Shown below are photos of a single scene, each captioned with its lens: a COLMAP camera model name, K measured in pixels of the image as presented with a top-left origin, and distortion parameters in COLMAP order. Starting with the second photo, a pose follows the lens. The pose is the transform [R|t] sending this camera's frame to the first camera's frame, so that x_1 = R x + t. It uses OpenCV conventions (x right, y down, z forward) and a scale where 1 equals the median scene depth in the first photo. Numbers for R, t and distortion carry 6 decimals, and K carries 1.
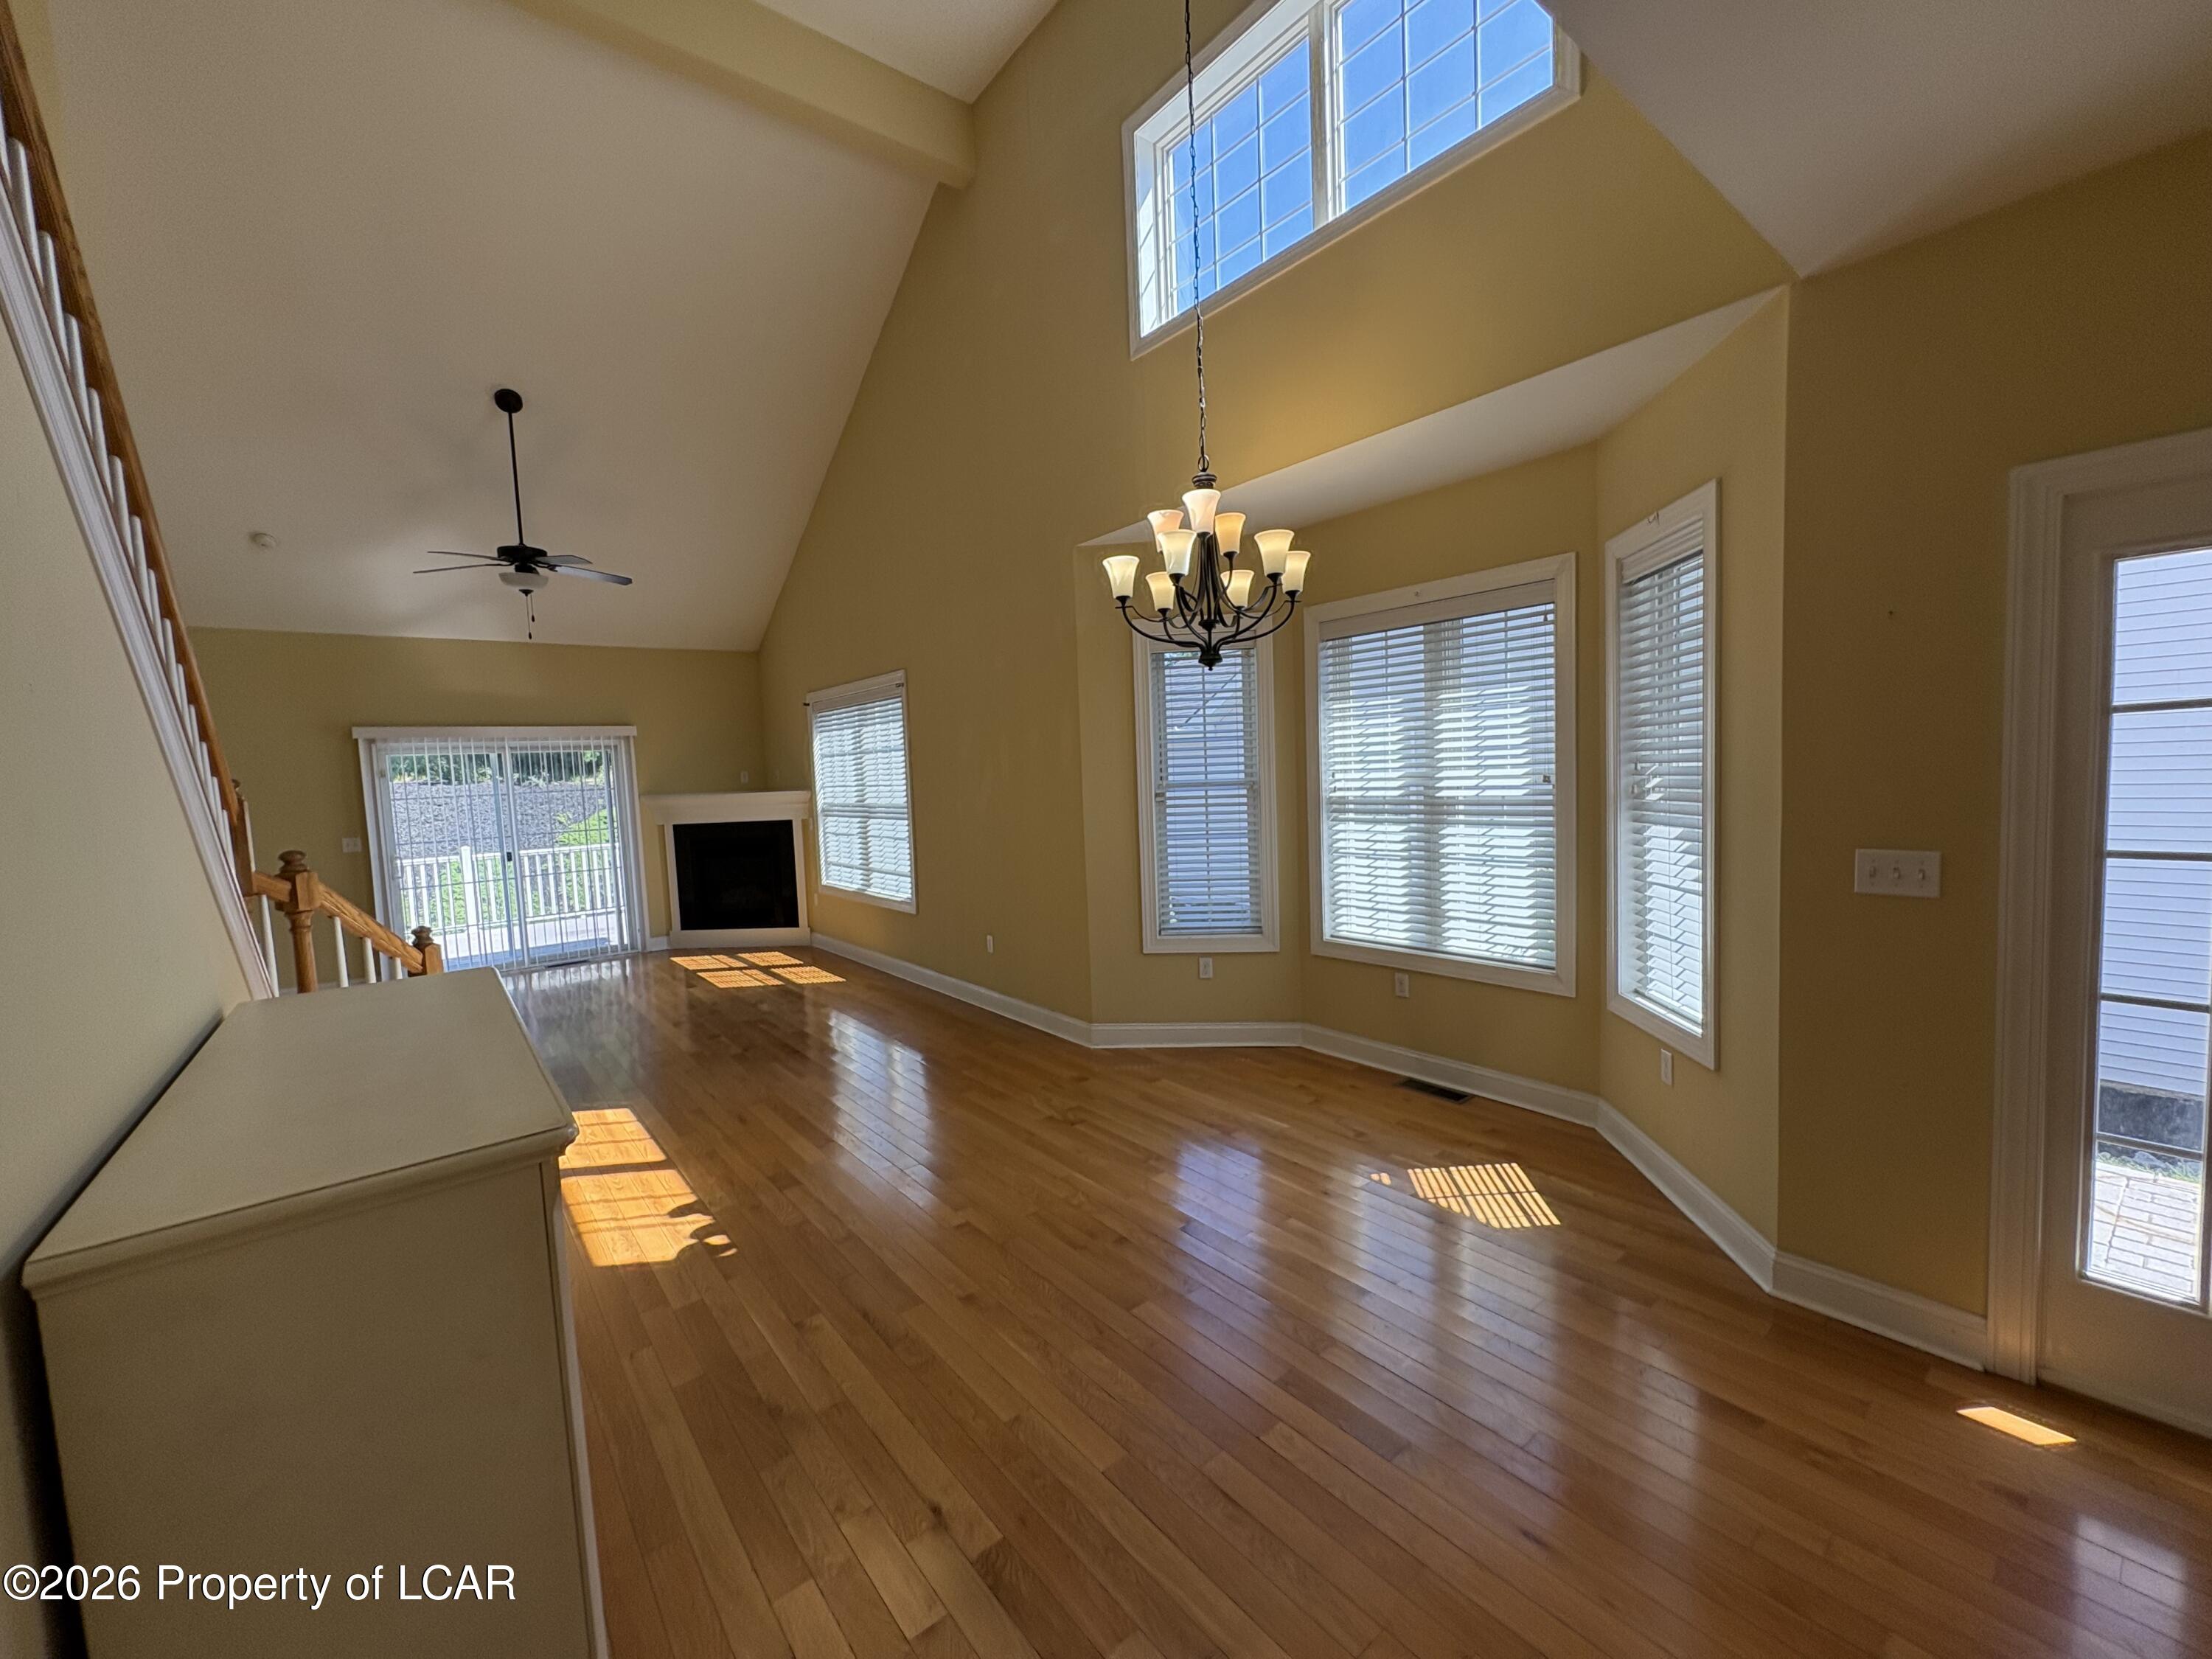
lens RADIAL K [[881.1, 0, 1108.4], [0, 881.1, 829.4], [0, 0, 1]] dist [-0.001181, 0.000606]
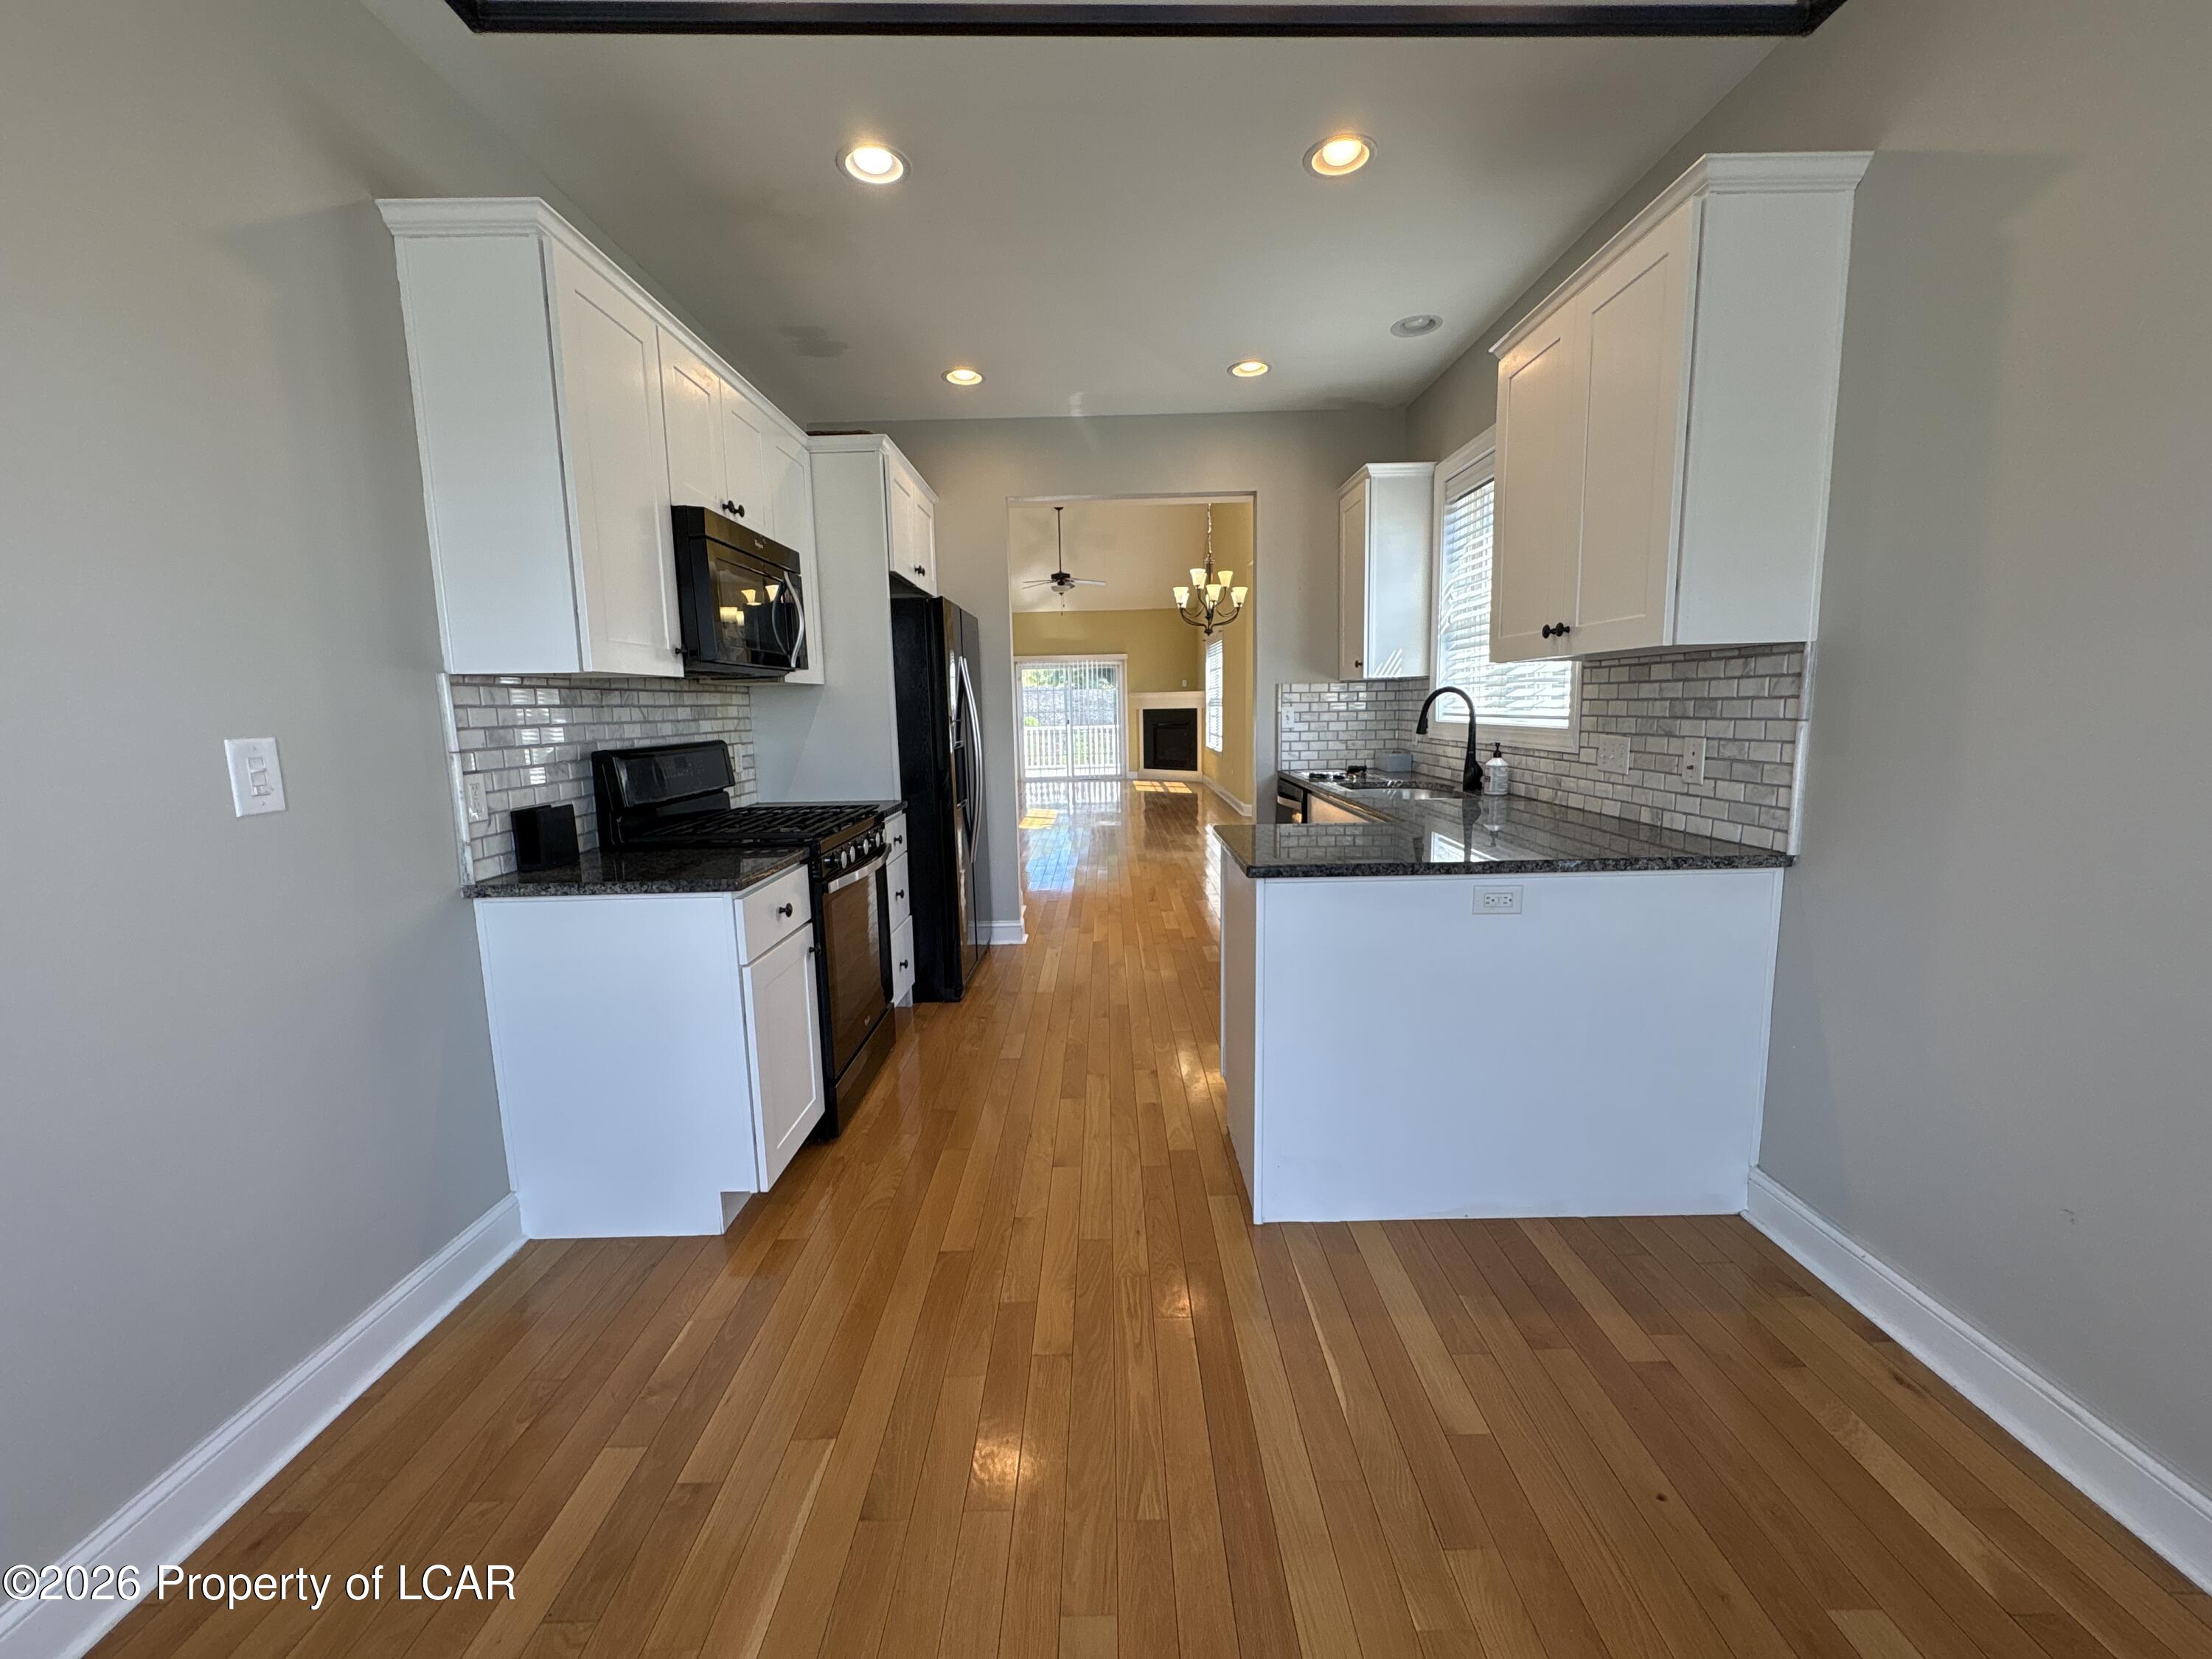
lens RADIAL K [[881.1, 0, 1112.9], [0, 881.1, 828.9], [0, 0, 1]] dist [-0.001181, 0.000606]
pose [[0.784711, 0.113523, -0.609378, 1.059902], [-0.057719, 0.992197, 0.110514, 0.075361], [0.617169, -0.051549, 0.785140, -0.843461]]
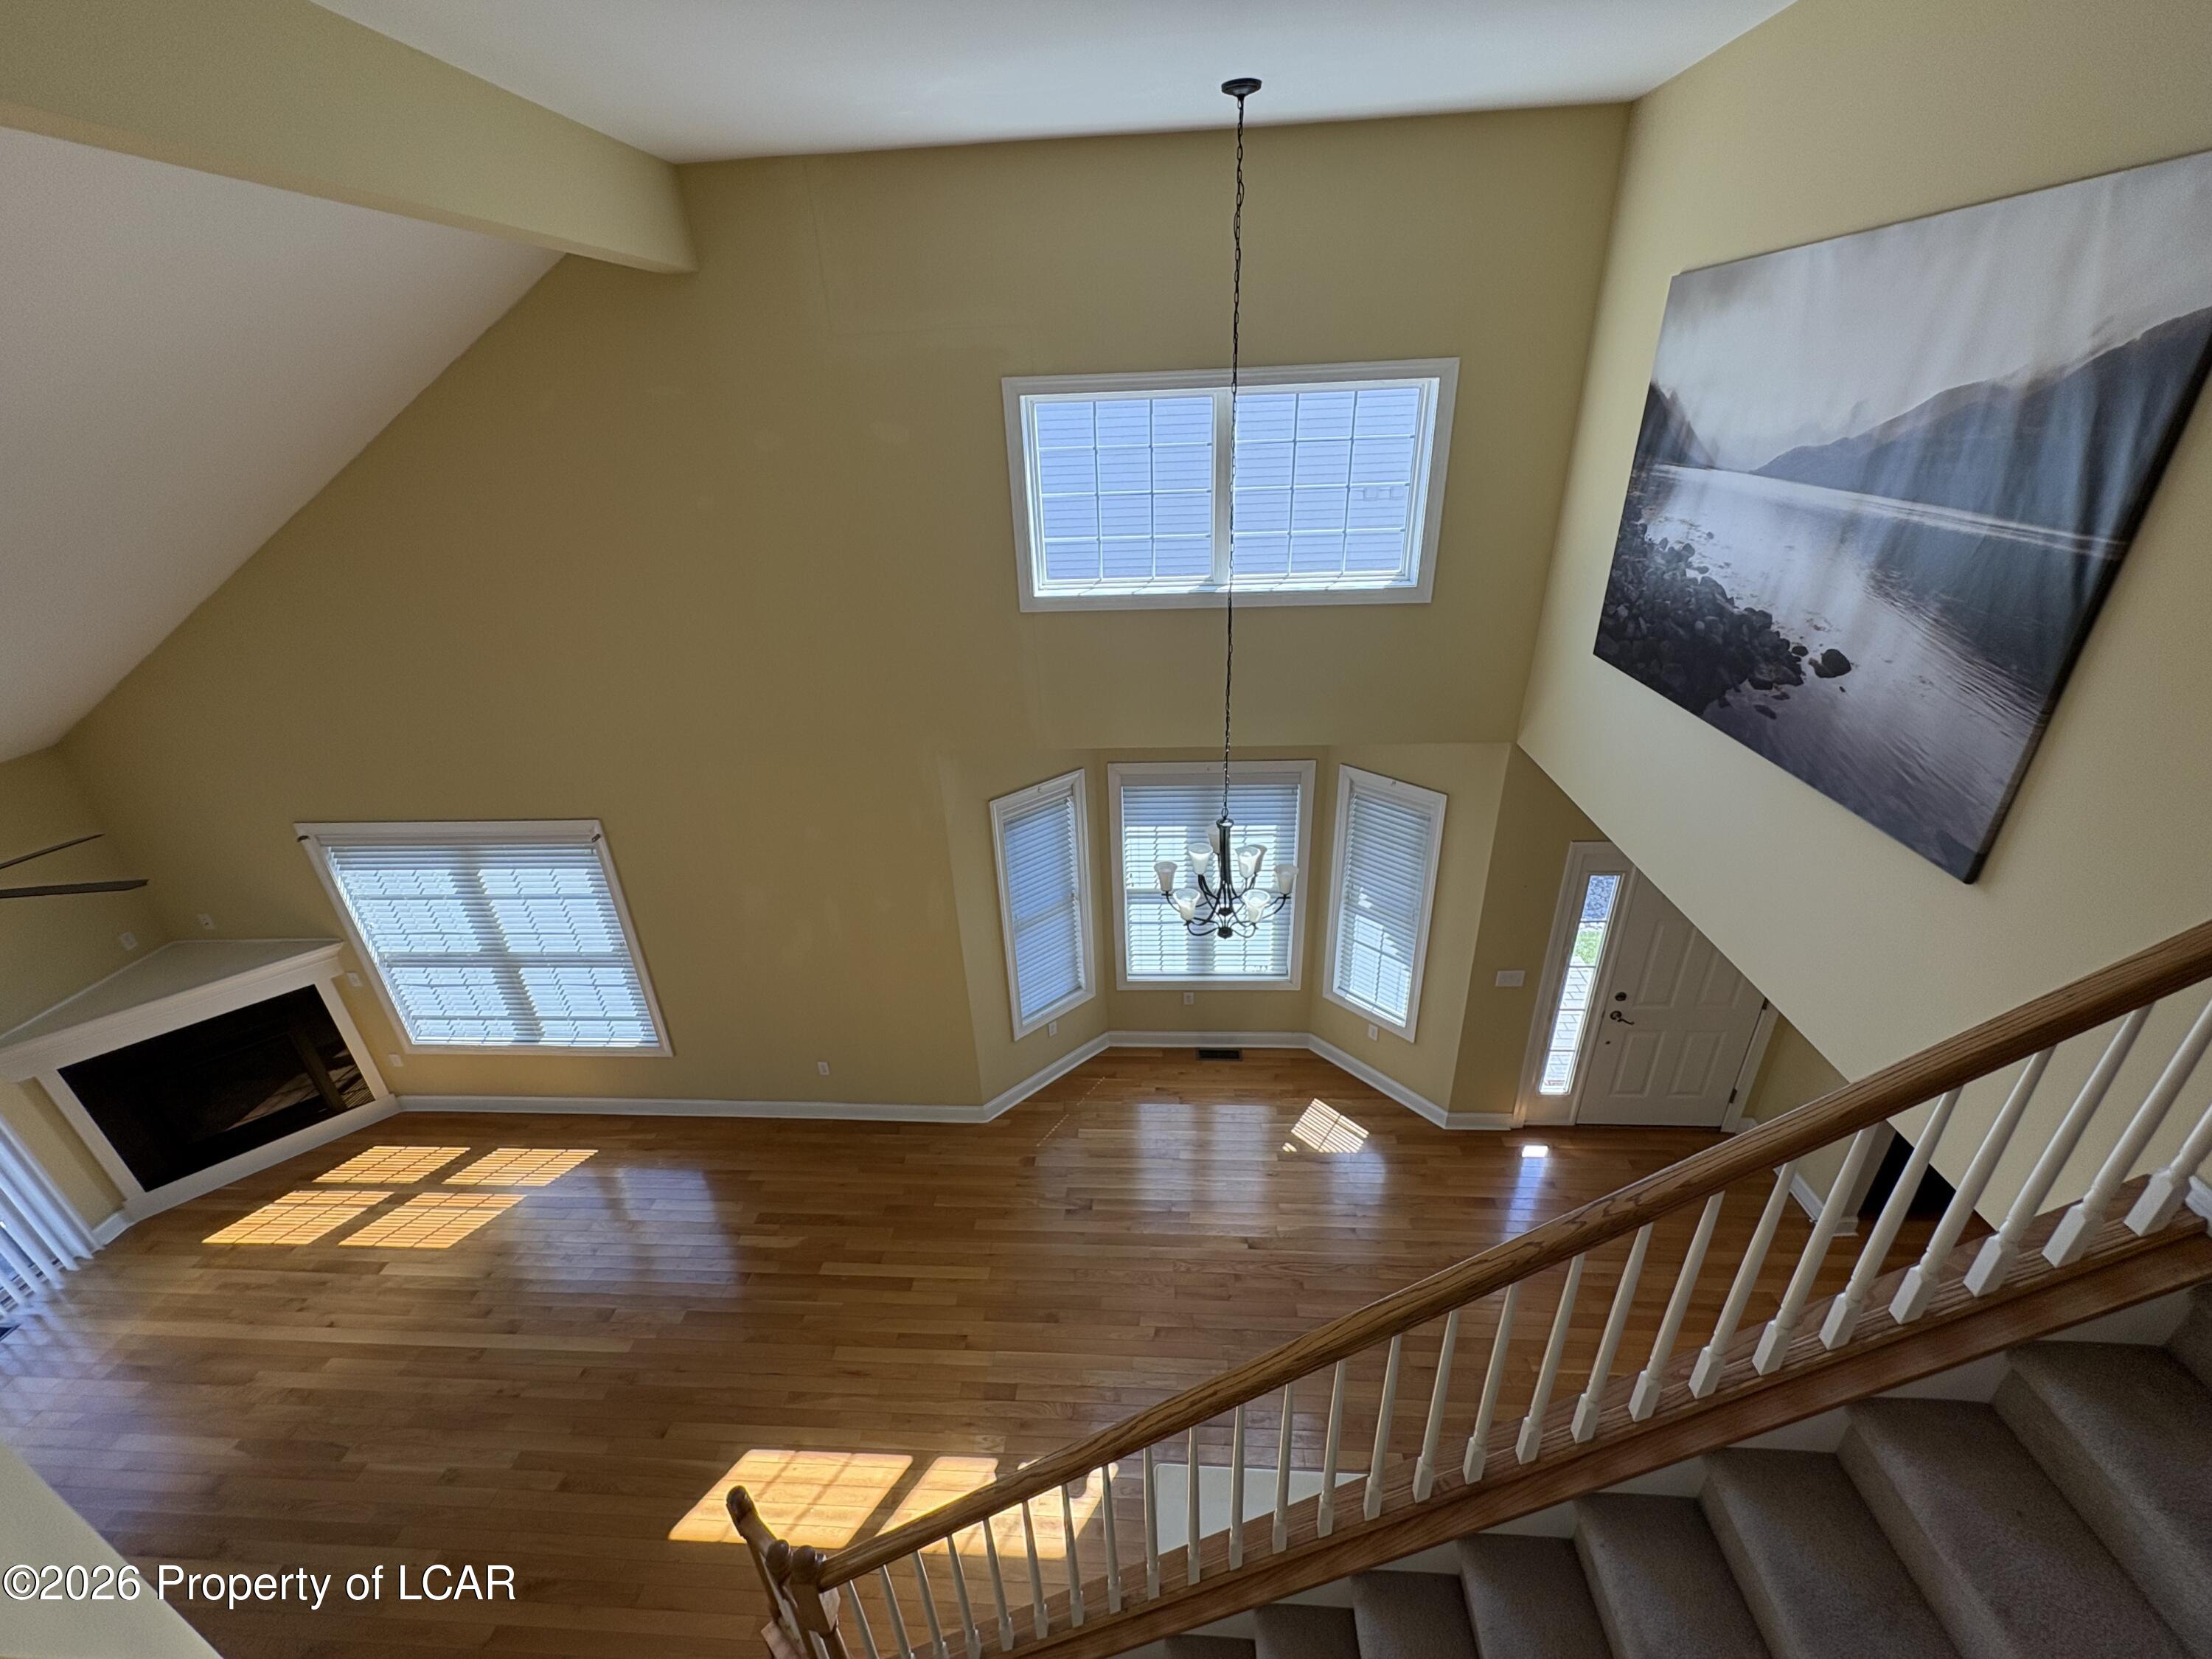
lens RADIAL K [[881.1, 0, 1110.0], [0, 881.1, 830.7], [0, 0, 1]] dist [-0.001181, 0.000606]
pose [[0.672947, -0.311628, 0.670843, -0.653219], [0.062989, 0.927772, 0.367792, -0.625122], [-0.737004, -0.205249, 0.643970, 0.161560]]
